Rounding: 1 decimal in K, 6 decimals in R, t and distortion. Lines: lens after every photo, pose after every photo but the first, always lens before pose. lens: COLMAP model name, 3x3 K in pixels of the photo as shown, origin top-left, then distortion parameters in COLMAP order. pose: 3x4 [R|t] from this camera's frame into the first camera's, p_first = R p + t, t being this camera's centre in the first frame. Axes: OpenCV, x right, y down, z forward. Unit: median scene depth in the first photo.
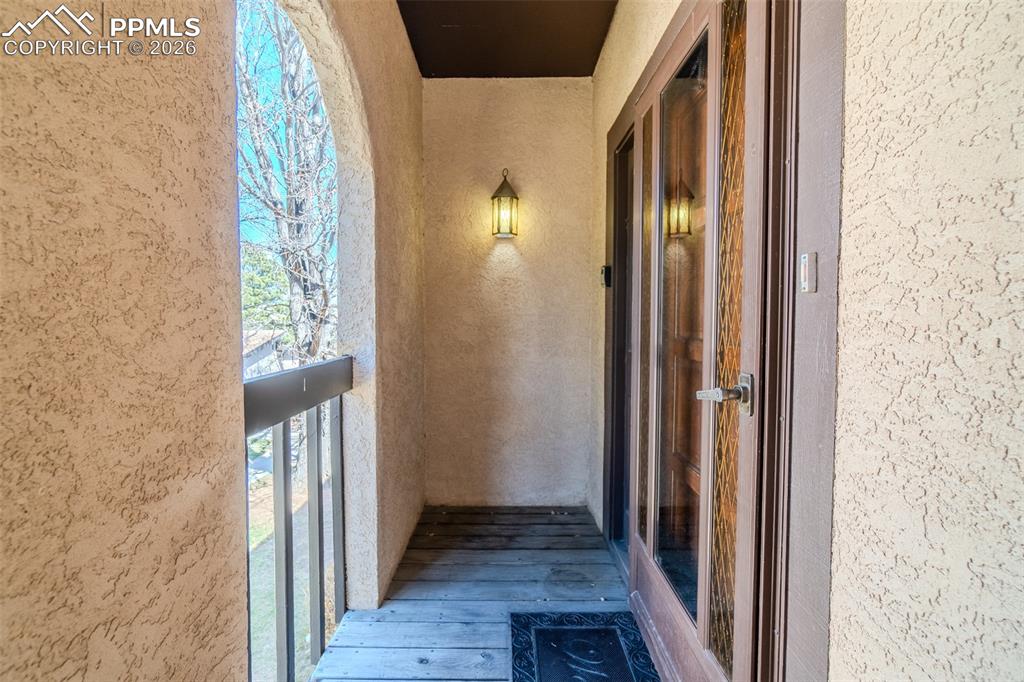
lens RADIAL K [[447.7, 0, 534.0], [0, 447.7, 334.1], [0, 0, 1]] dist [-0.004182, 0.002870]
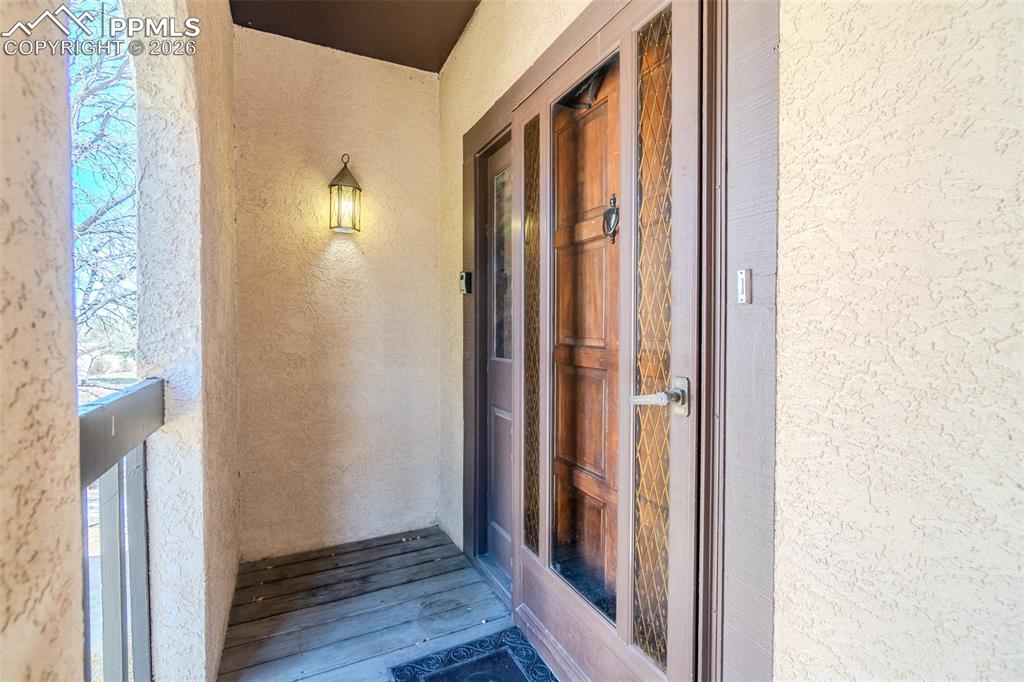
lens RADIAL K [[447.7, 0, 534.0], [0, 447.7, 334.1], [0, 0, 1]] dist [-0.004182, 0.002870]
pose [[0.903557, -0.007813, 0.428397, -0.174673], [0.014699, 0.999810, -0.012768, -0.004290], [-0.428216, 0.017834, 0.903501, 0.098360]]
